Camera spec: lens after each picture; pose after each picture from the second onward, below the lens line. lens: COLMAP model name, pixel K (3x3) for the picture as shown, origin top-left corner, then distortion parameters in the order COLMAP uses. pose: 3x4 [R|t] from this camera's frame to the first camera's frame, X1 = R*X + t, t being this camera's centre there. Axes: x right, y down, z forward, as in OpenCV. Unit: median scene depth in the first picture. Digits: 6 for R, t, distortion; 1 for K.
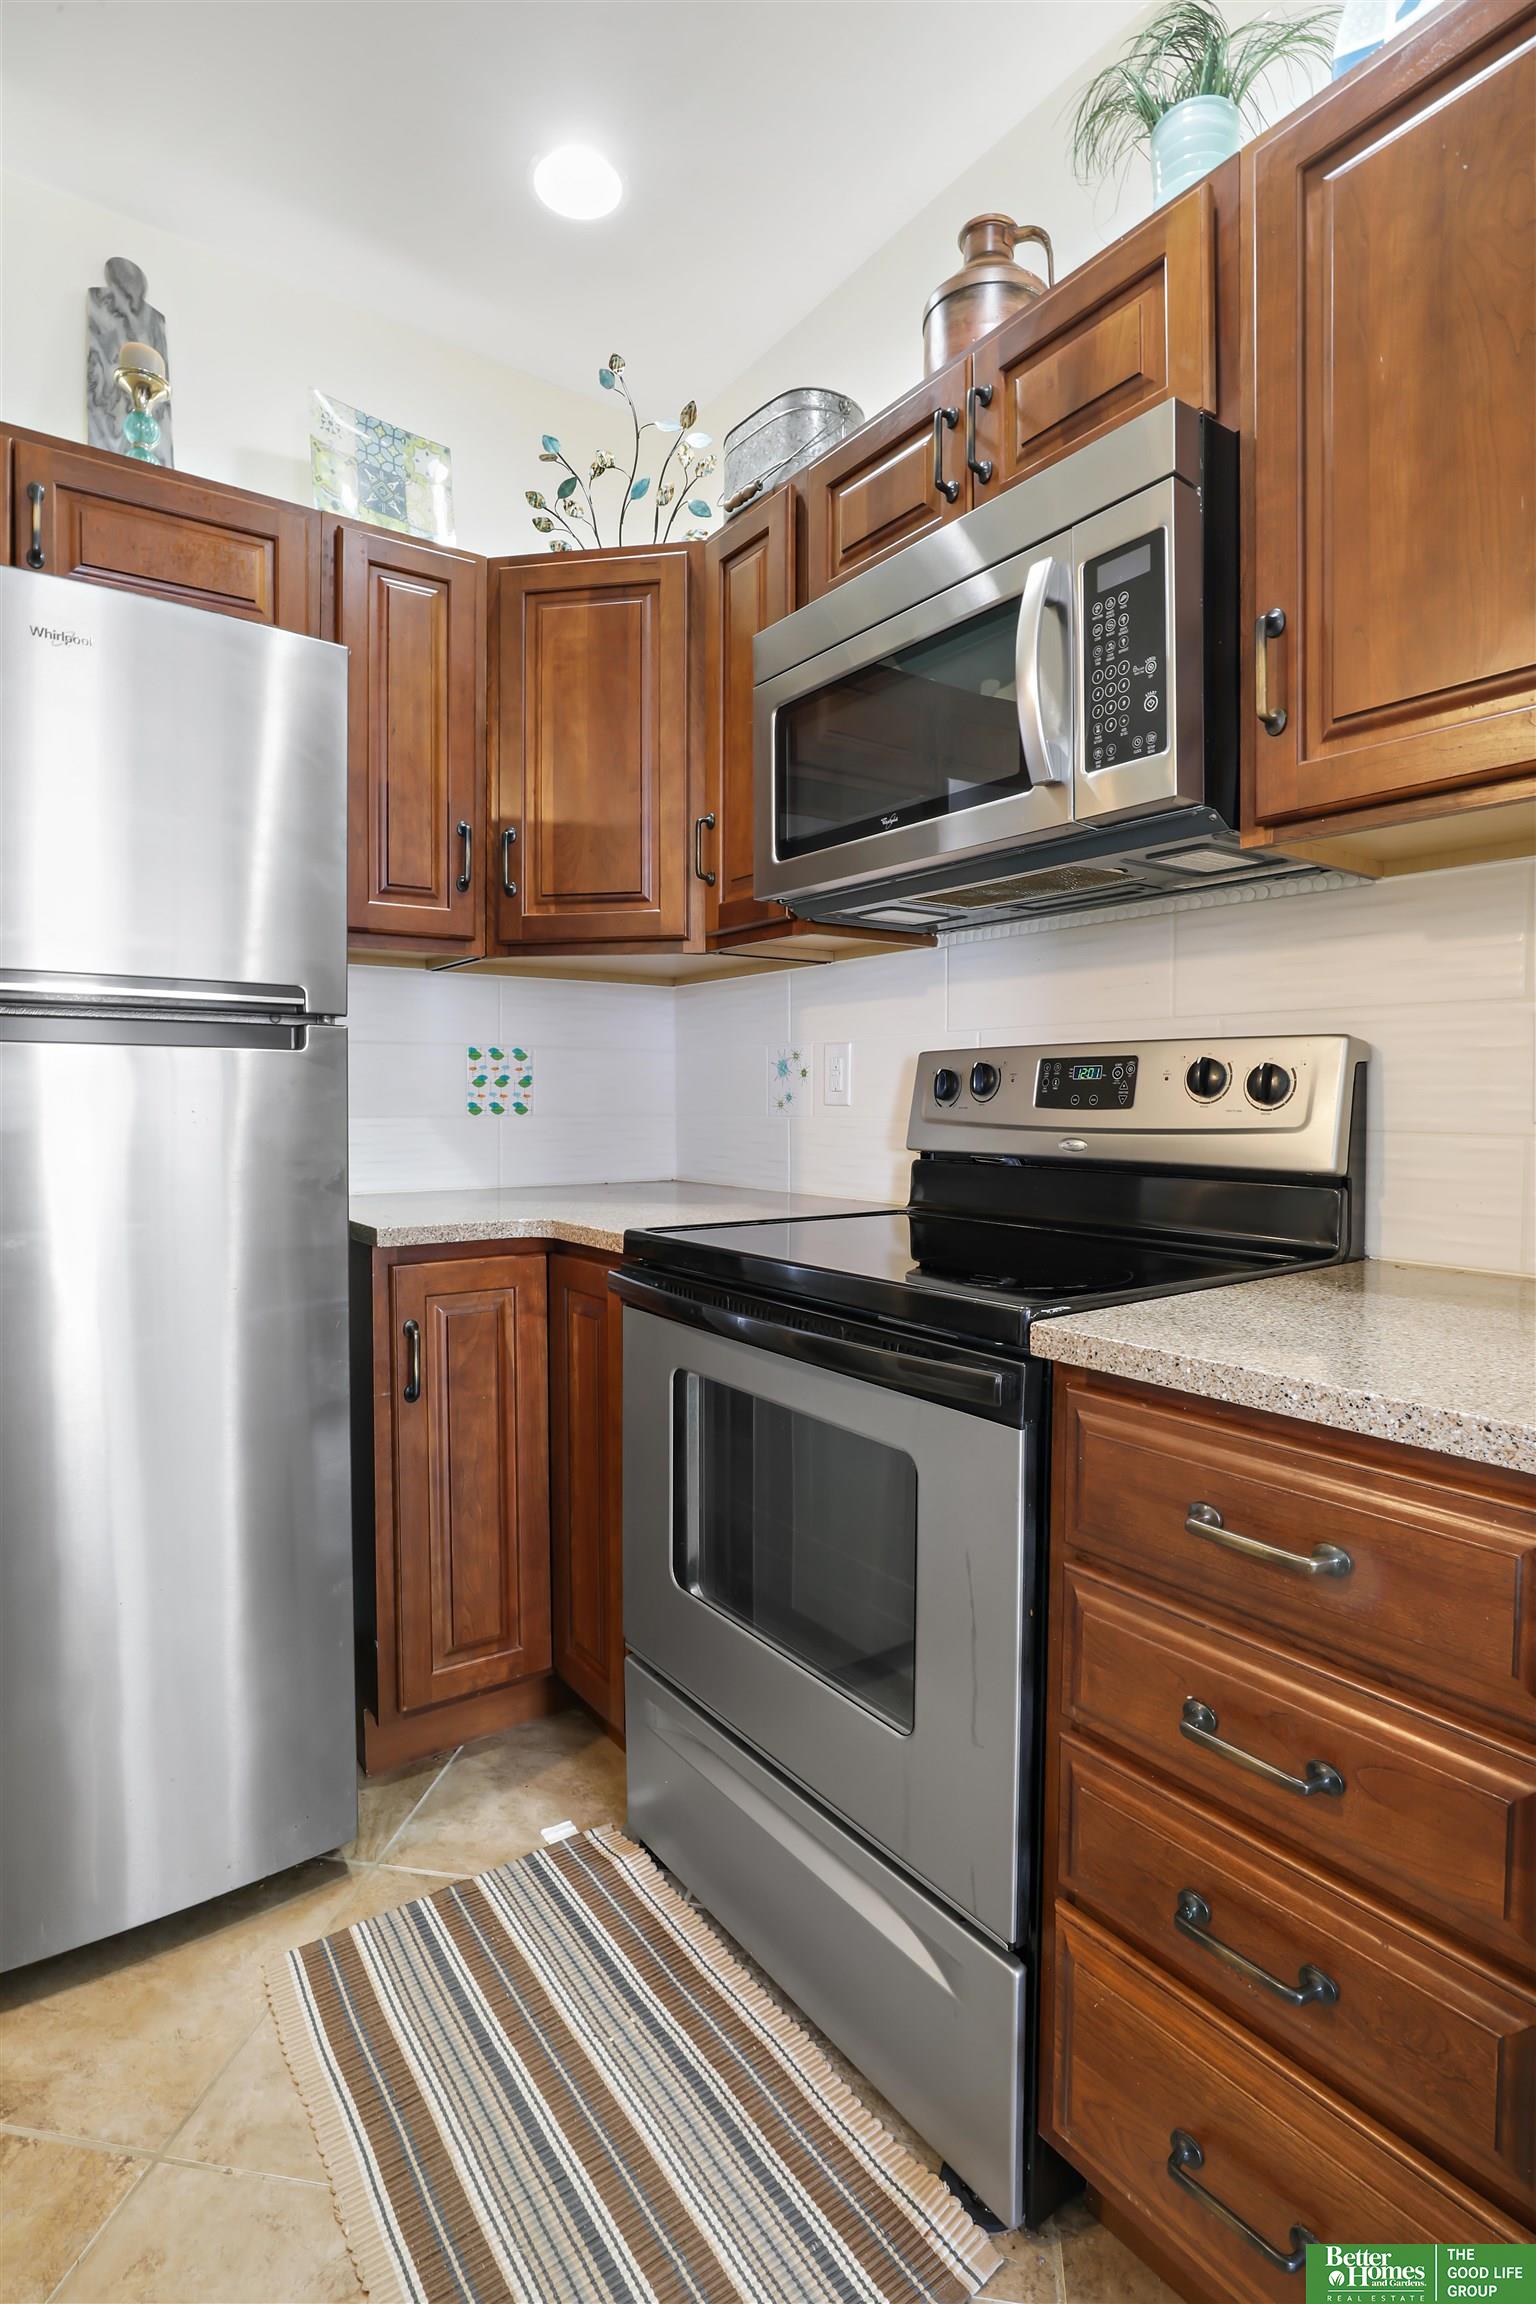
lens RADIAL K [[1218.3, 0, 772.9], [0, 1218.3, 1115.6], [0, 0, 1]] dist [-0.002470, -0.000377]
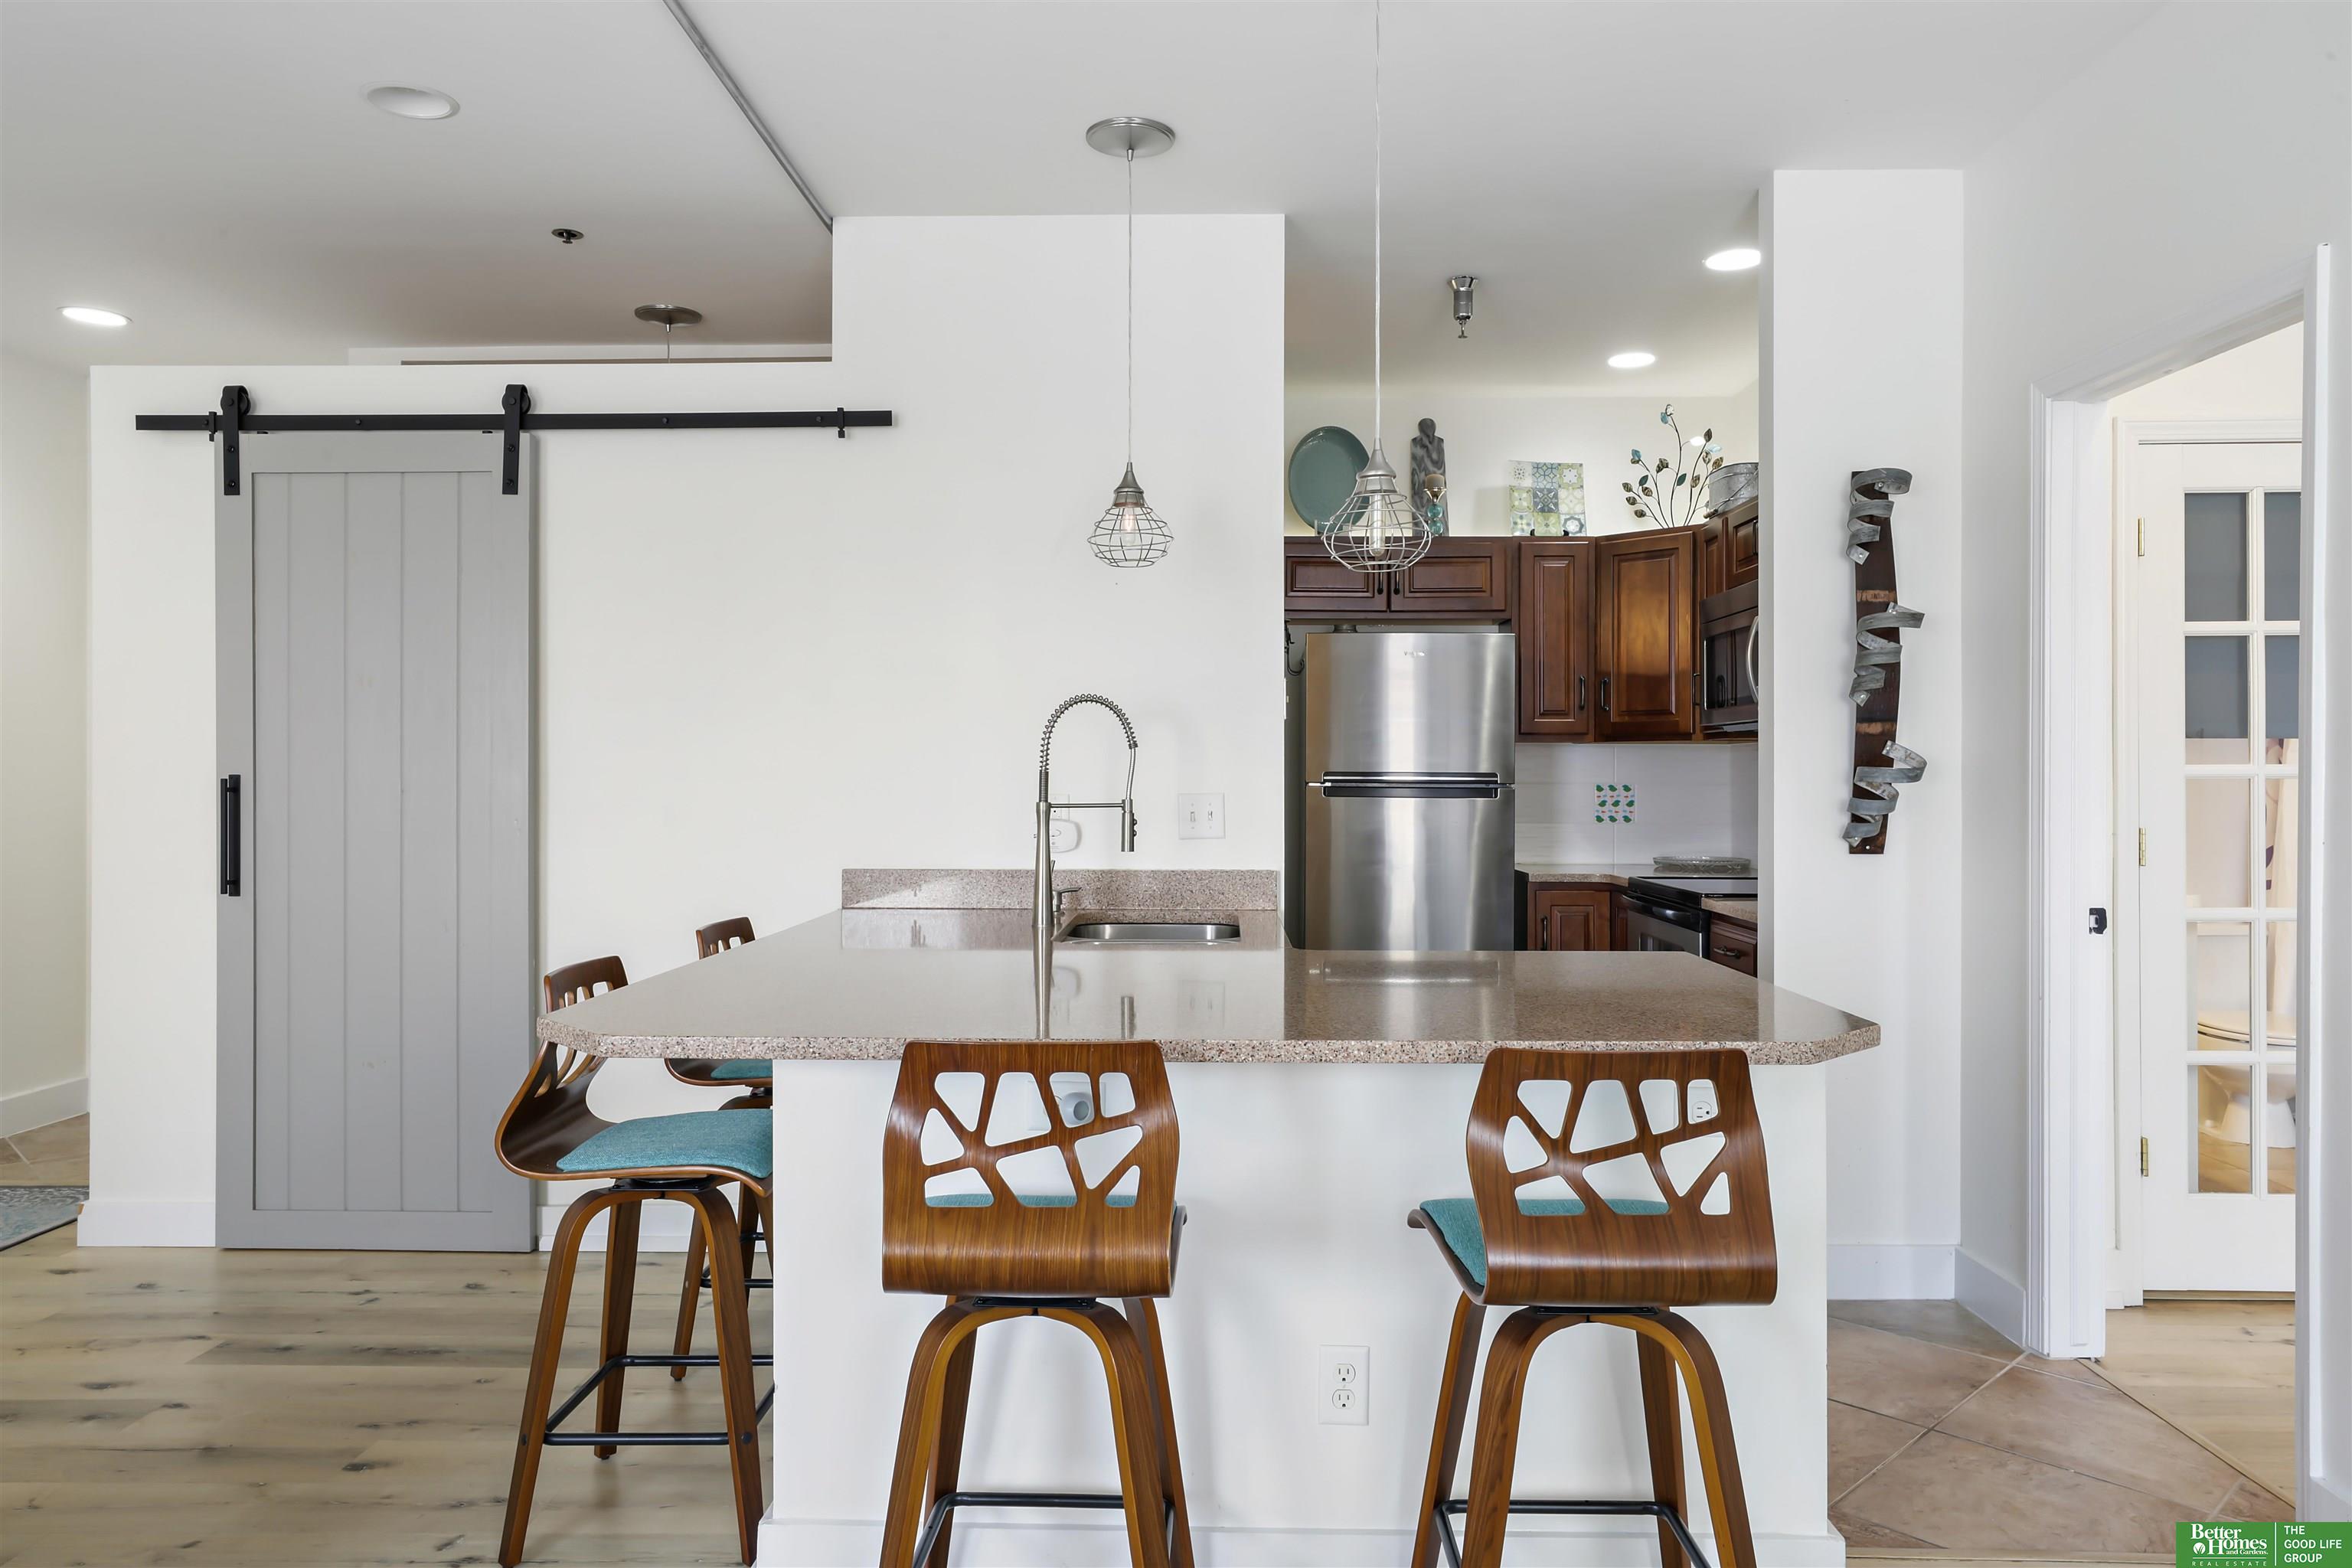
lens RADIAL K [[1638.9, 0, 1176.0], [0, 1638.9, 784.0], [0, 0, 1]] dist [-0.001870, -0.000356]
pose [[0.820034, -0.001375, -0.572313, 0.713038], [-0.004458, 0.999951, -0.008791, -0.038297], [0.572298, 0.009760, 0.819988, -1.522513]]
